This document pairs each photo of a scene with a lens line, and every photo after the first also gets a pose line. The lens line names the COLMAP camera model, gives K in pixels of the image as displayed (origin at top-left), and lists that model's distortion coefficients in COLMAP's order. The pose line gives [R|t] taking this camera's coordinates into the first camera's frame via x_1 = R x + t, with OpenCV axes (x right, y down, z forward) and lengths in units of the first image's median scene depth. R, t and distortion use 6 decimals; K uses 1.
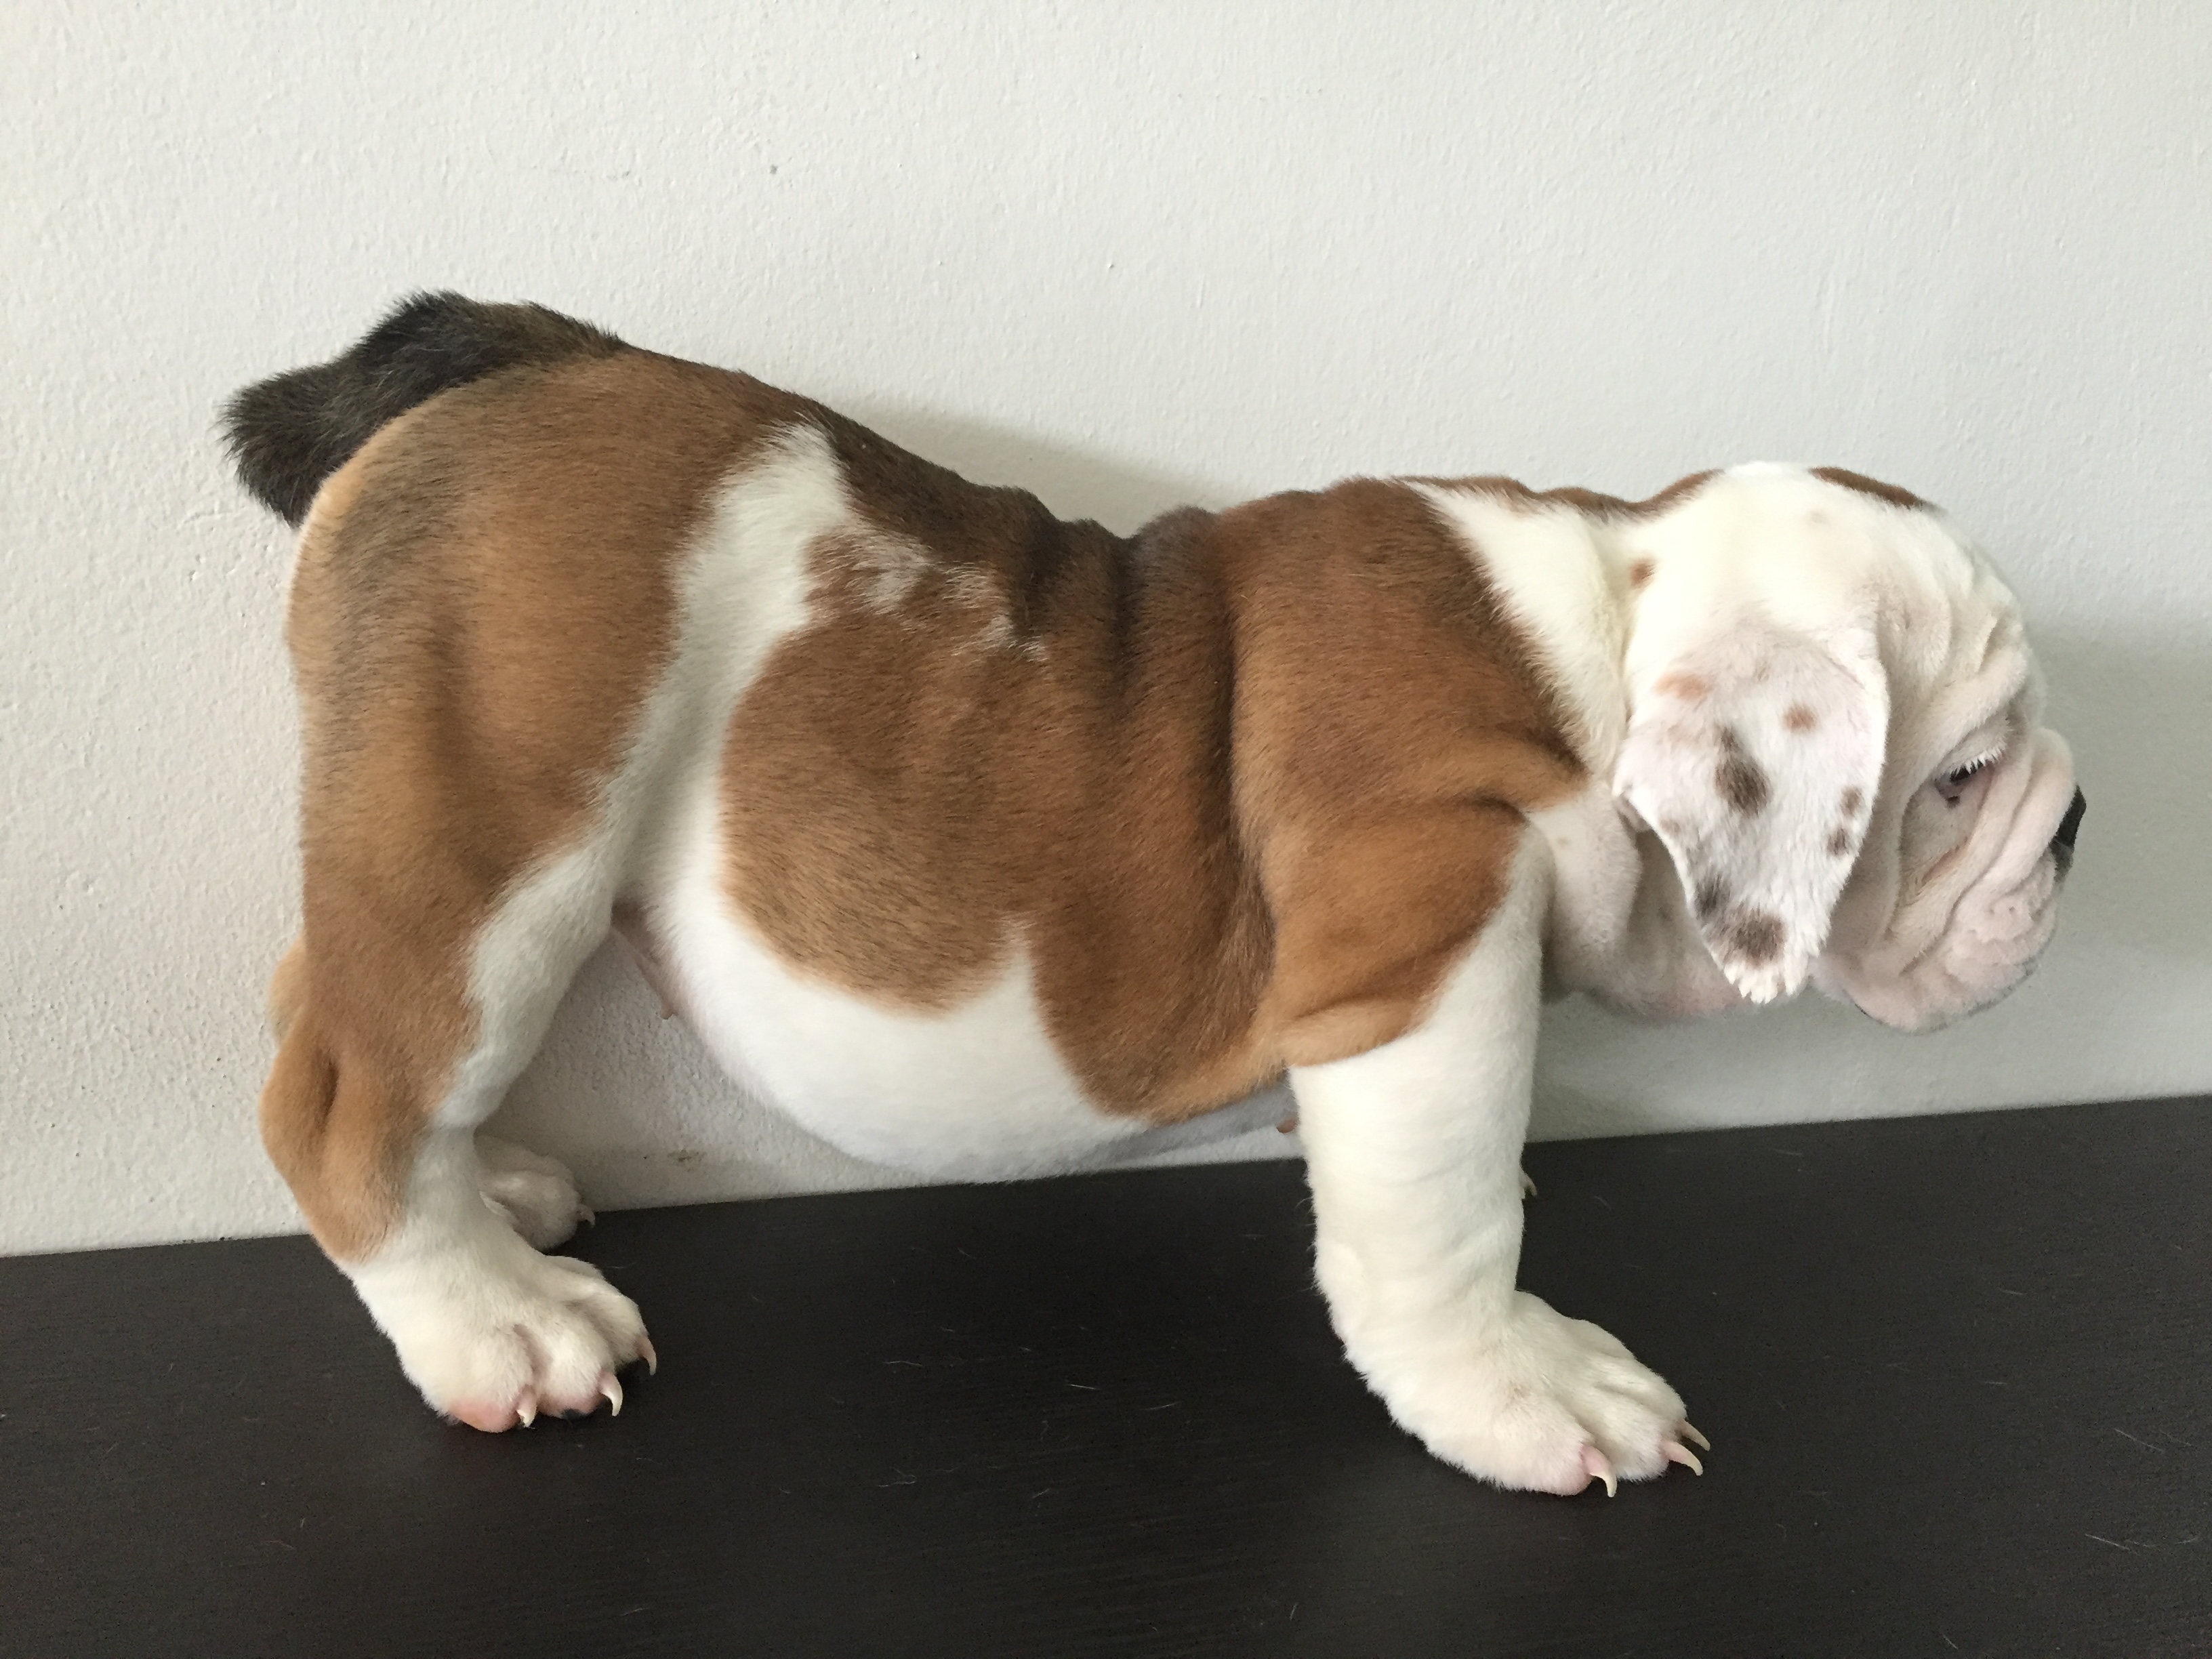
lens RADIAL K [[1950.7, 0, 1106.0], [0, 1950.7, 829.5], [0, 0, 1]] dist [0.080125, -0.122526]
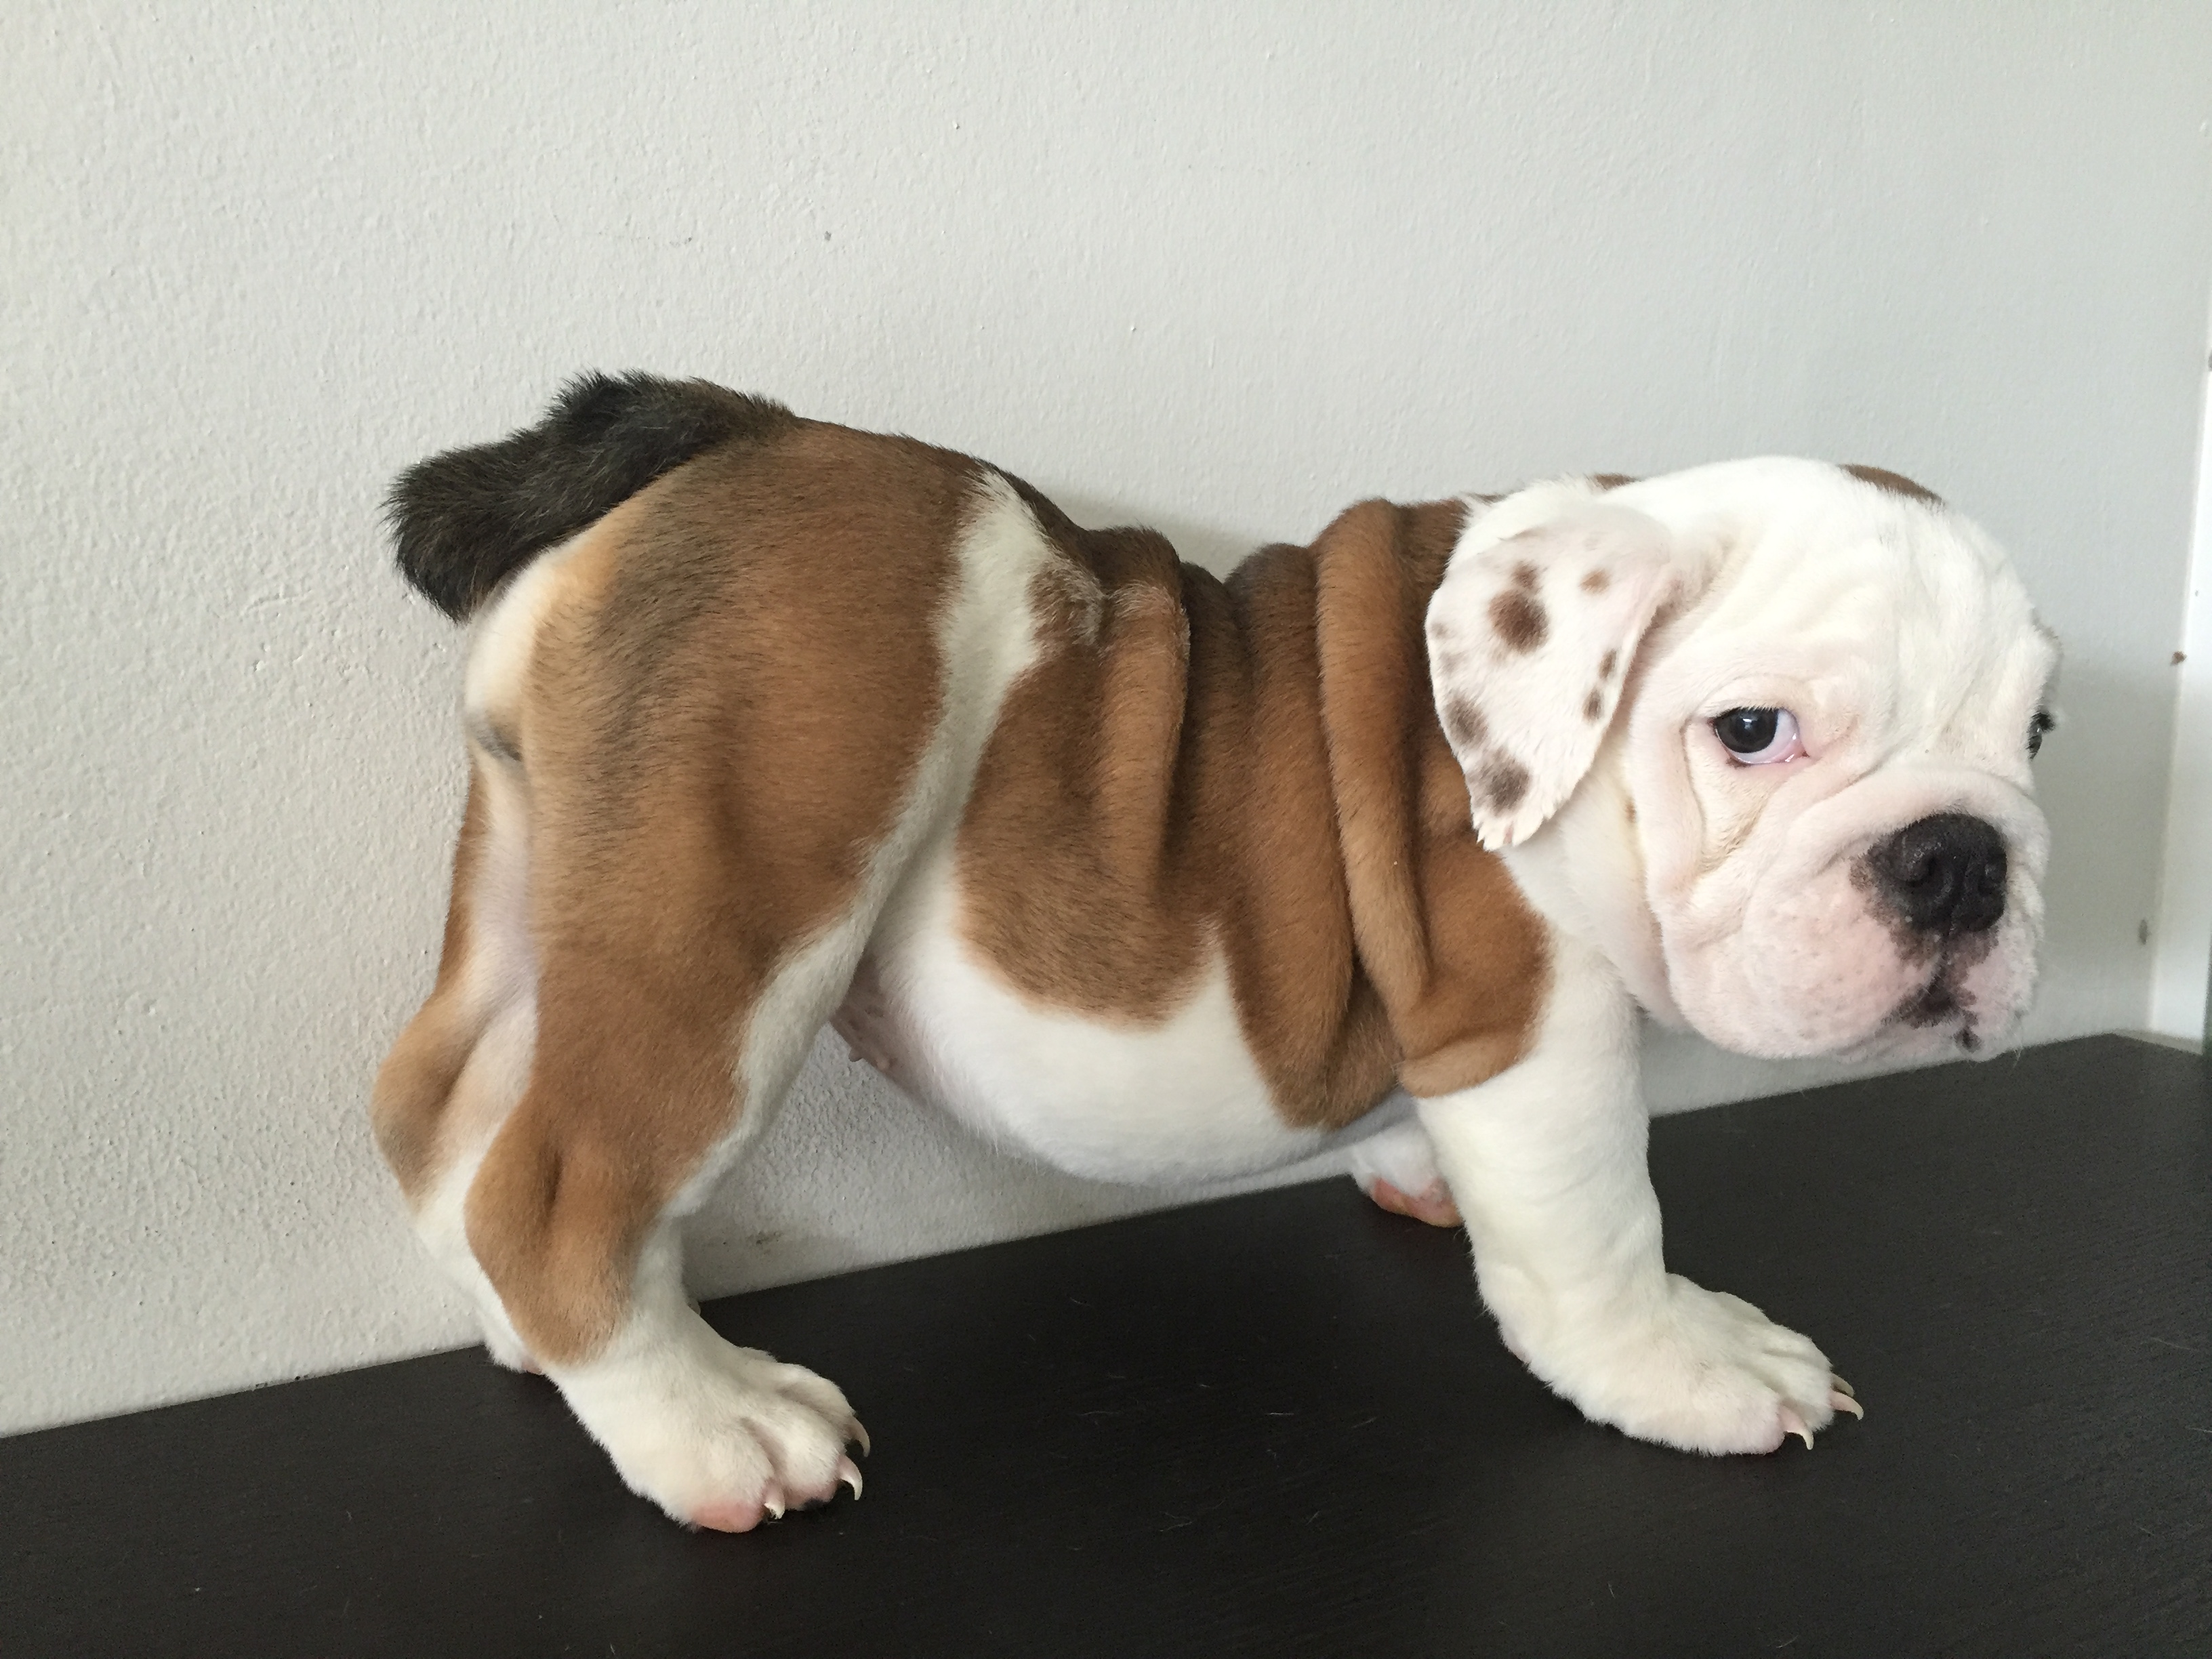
lens RADIAL K [[1938.6, 0, 1106.0], [0, 1938.6, 829.5], [0, 0, 1]] dist [0.081150, -0.121693]
pose [[0.974818, -0.061751, 0.214282, -0.274683], [0.067765, 0.997484, -0.020828, -0.004628], [-0.212456, 0.034825, 0.976550, 0.012103]]
